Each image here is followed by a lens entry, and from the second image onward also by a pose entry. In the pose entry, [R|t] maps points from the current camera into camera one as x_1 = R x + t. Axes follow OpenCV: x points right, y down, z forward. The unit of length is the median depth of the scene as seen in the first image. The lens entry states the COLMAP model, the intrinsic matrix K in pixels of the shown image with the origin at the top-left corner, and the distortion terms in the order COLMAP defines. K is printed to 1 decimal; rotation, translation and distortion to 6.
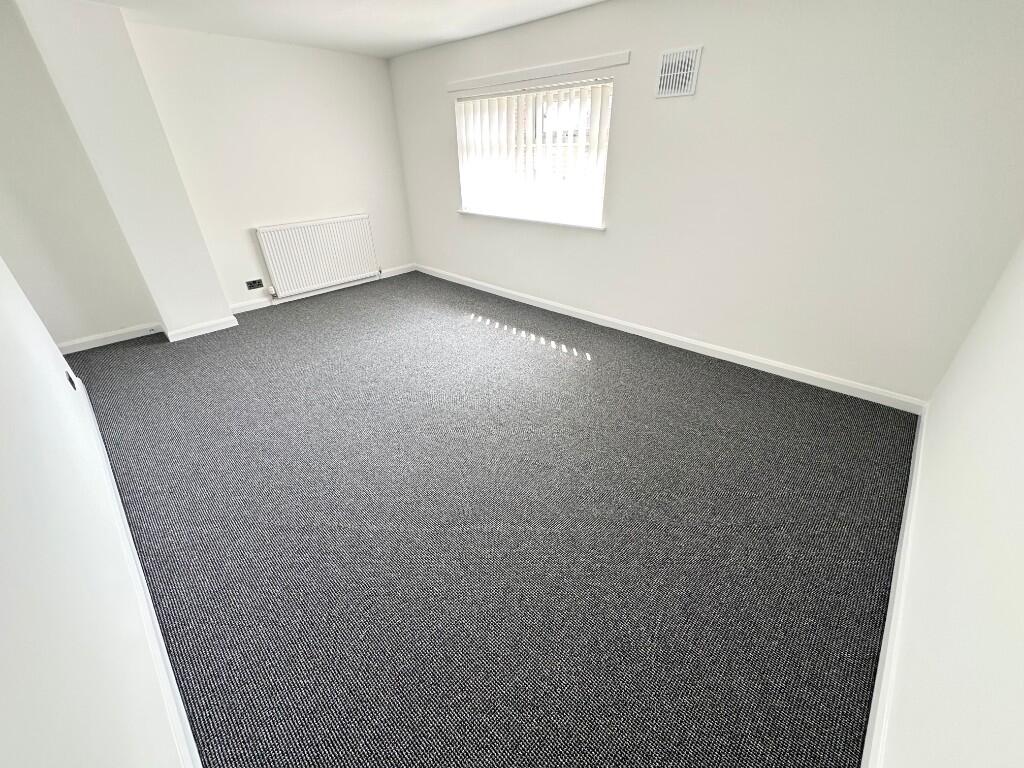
lens RADIAL K [[408.1, 0, 512.8], [0, 408.1, 383.7], [0, 0, 1]] dist [-0.002818, -0.000500]
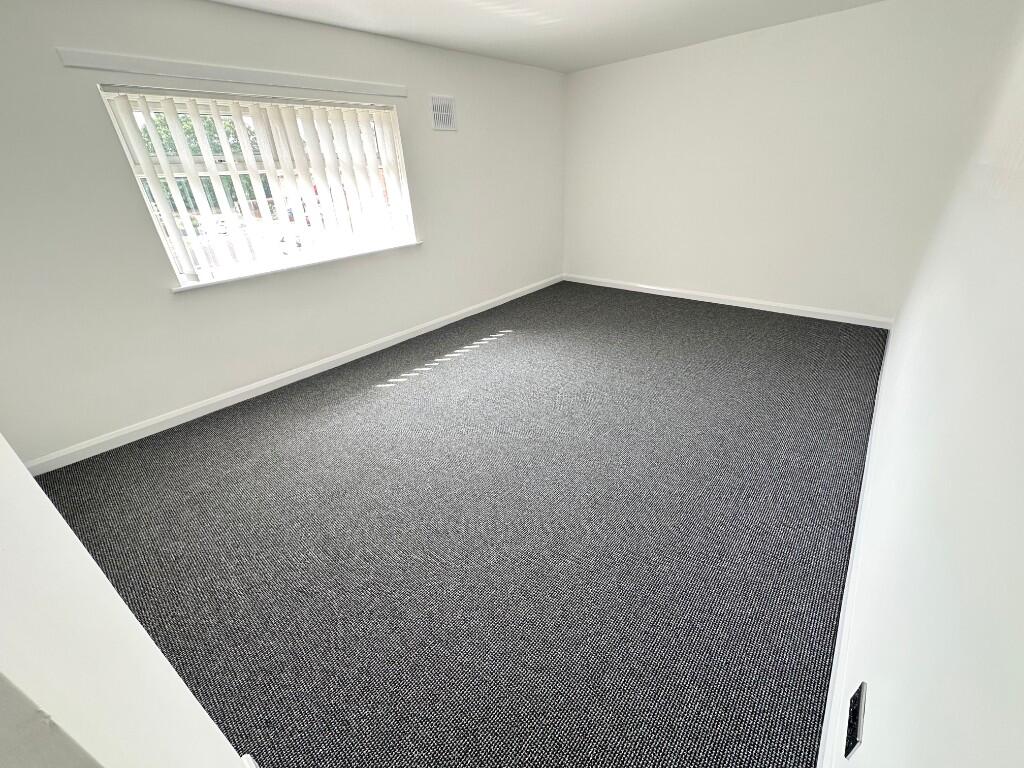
lens RADIAL K [[408.1, 0, 512.8], [0, 408.1, 383.7], [0, 0, 1]] dist [-0.002818, -0.000500]
pose [[-0.041067, -0.457225, 0.888402, -0.909716], [0.531544, 0.742891, 0.406907, -0.407181], [-0.846035, 0.488935, 0.212527, 0.737982]]
